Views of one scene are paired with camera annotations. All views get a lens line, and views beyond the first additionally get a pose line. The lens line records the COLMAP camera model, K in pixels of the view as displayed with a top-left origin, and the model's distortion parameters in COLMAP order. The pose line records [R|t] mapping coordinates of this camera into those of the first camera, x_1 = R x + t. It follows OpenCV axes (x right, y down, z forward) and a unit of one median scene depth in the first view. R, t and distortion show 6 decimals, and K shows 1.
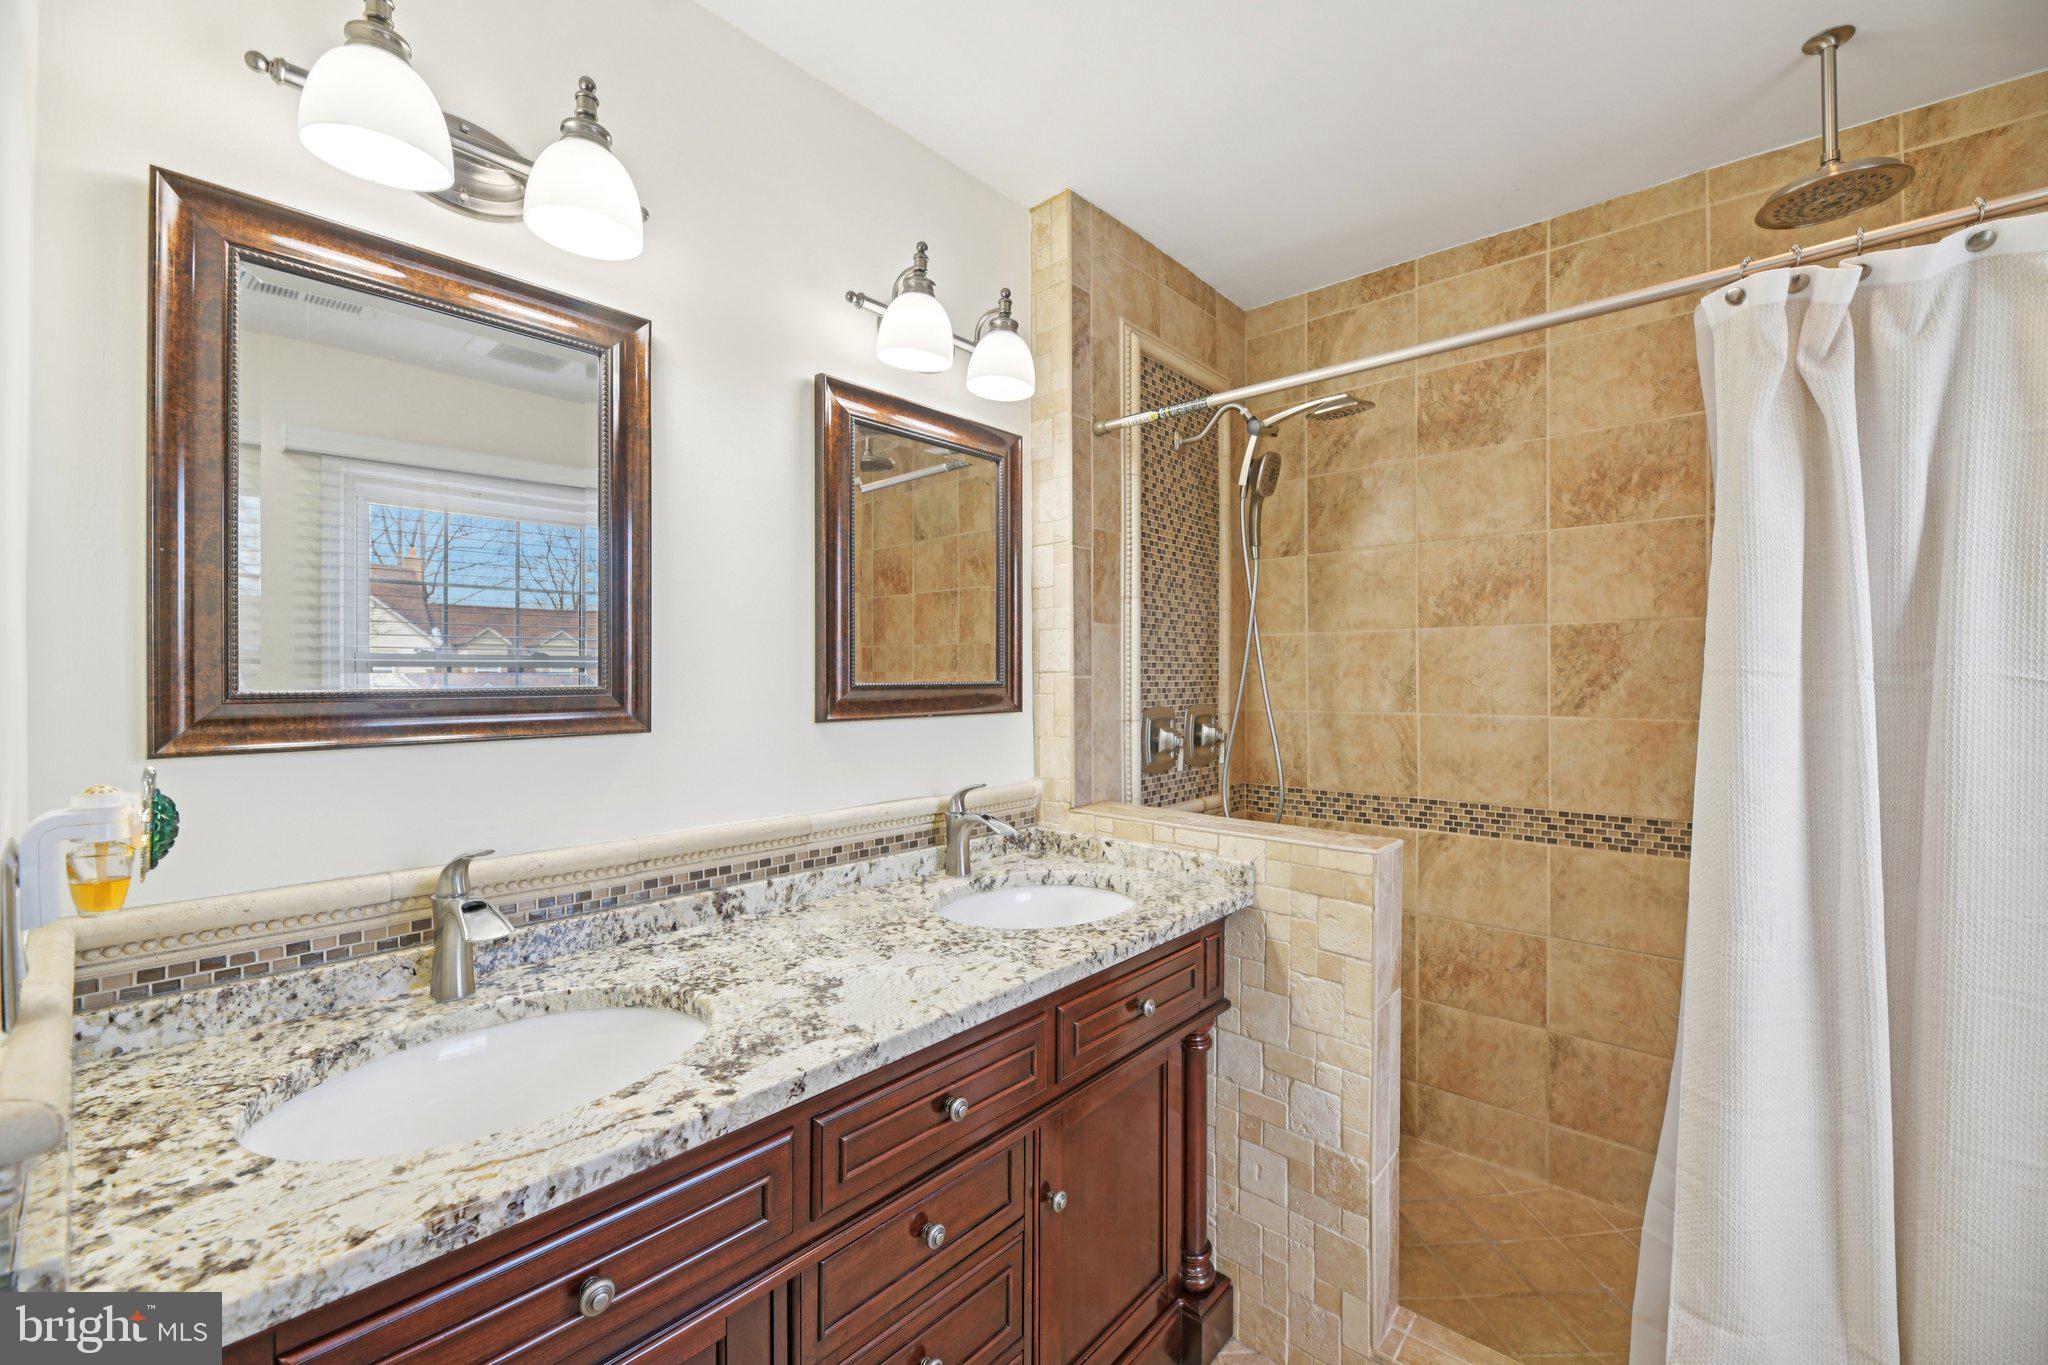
lens RADIAL K [[824.7, 0, 1035.2], [0, 824.7, 675.4], [0, 0, 1]] dist [-0.000147, -0.003214]
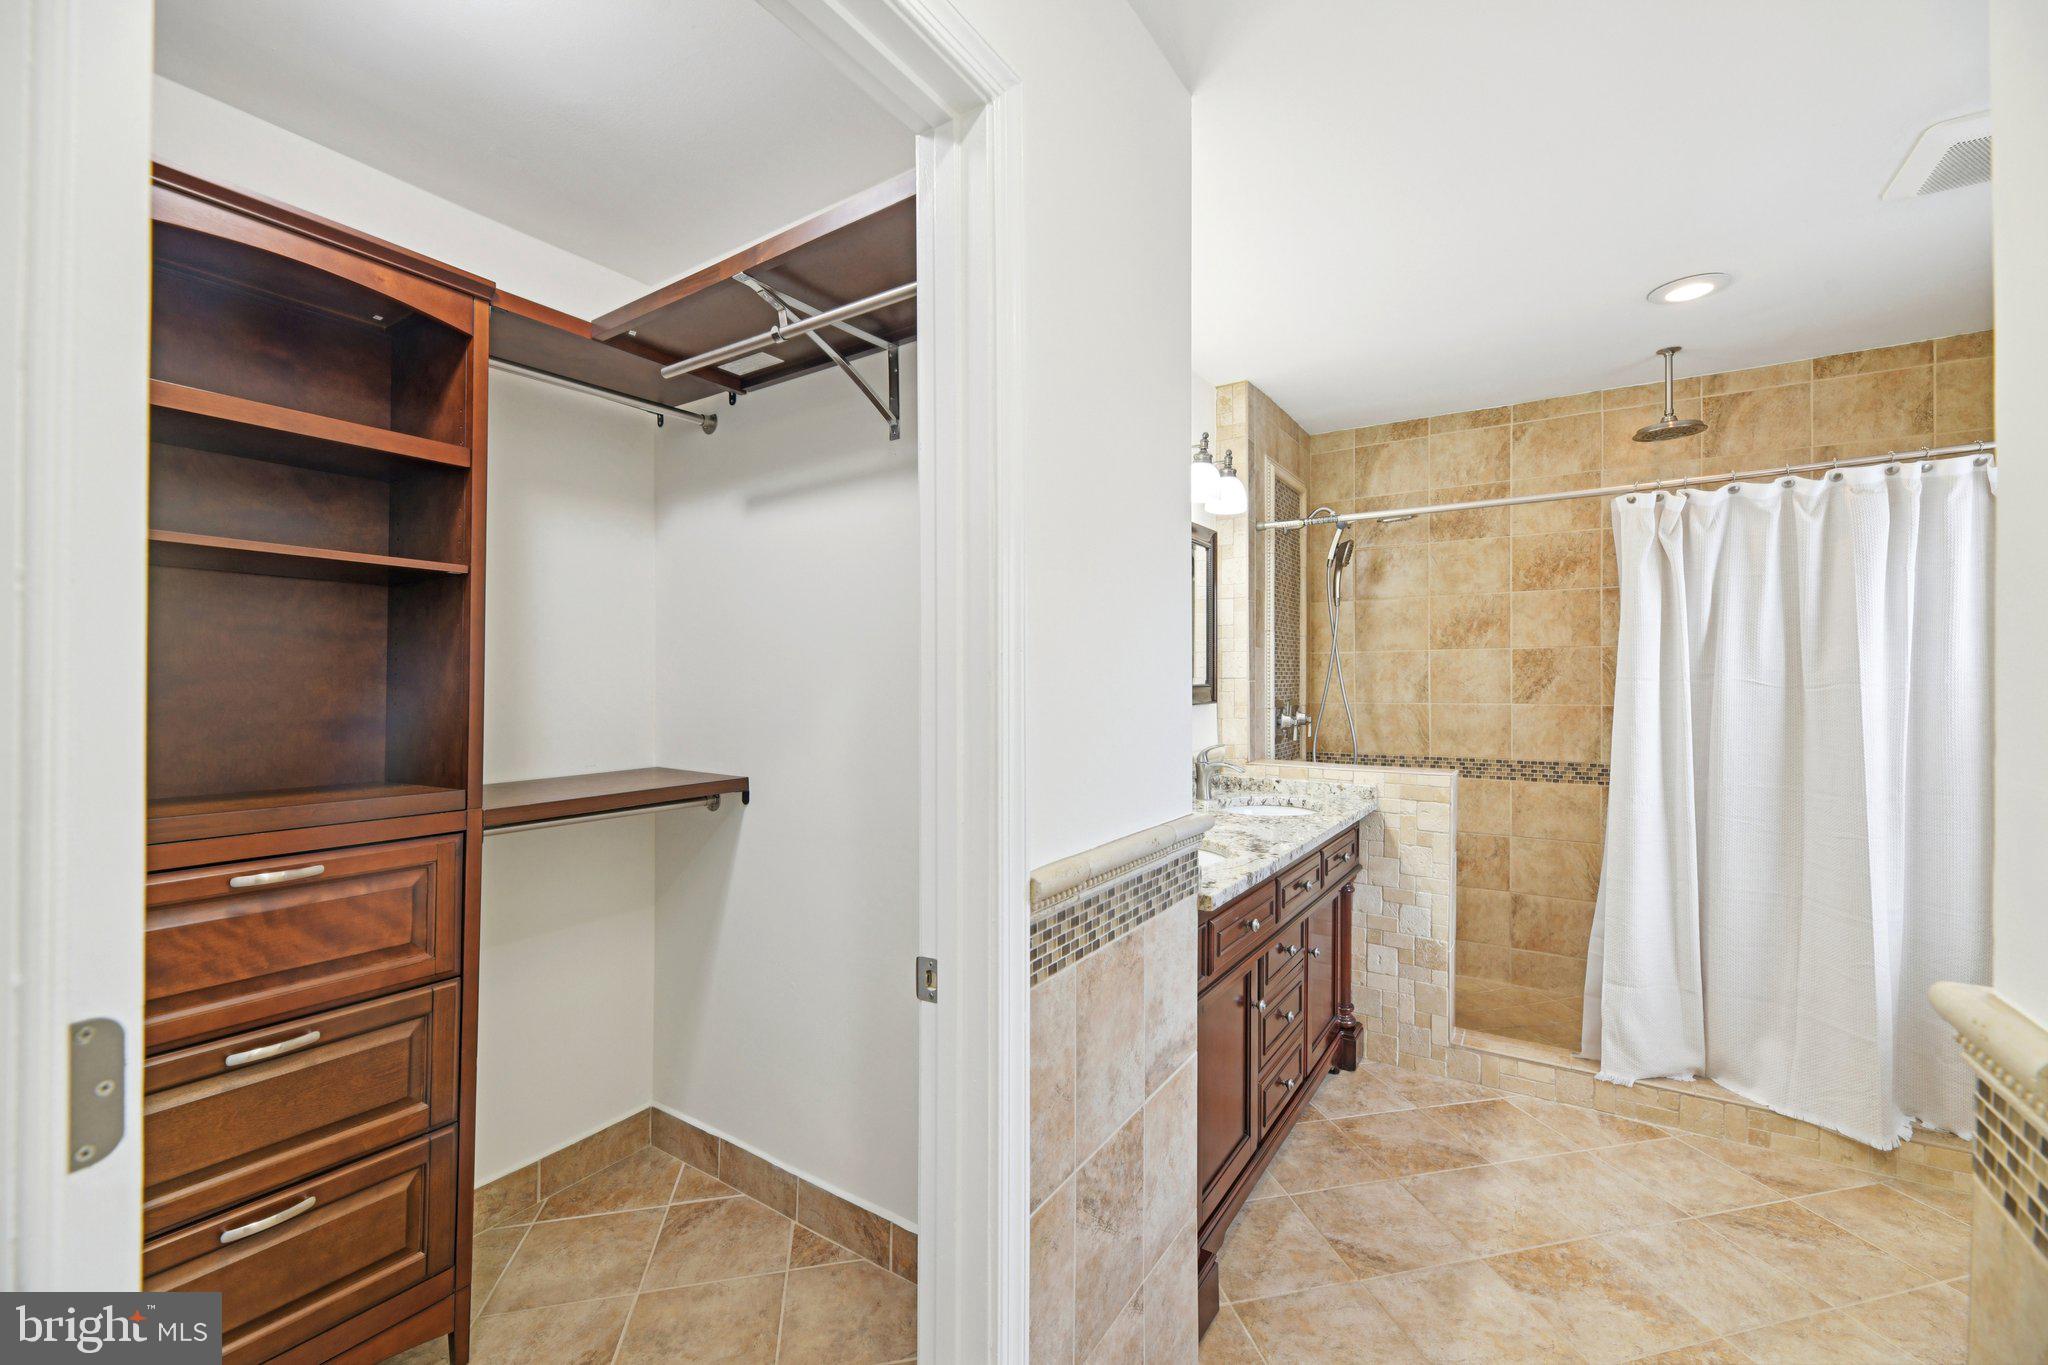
lens RADIAL K [[824.7, 0, 1033.6], [0, 824.7, 682.3], [0, 0, 1]] dist [-0.000147, -0.003214]
pose [[0.990701, -0.003521, 0.136009, -0.732658], [0.002711, 0.999977, 0.006140, -0.008858], [-0.136027, -0.005714, 0.990689, -0.678738]]
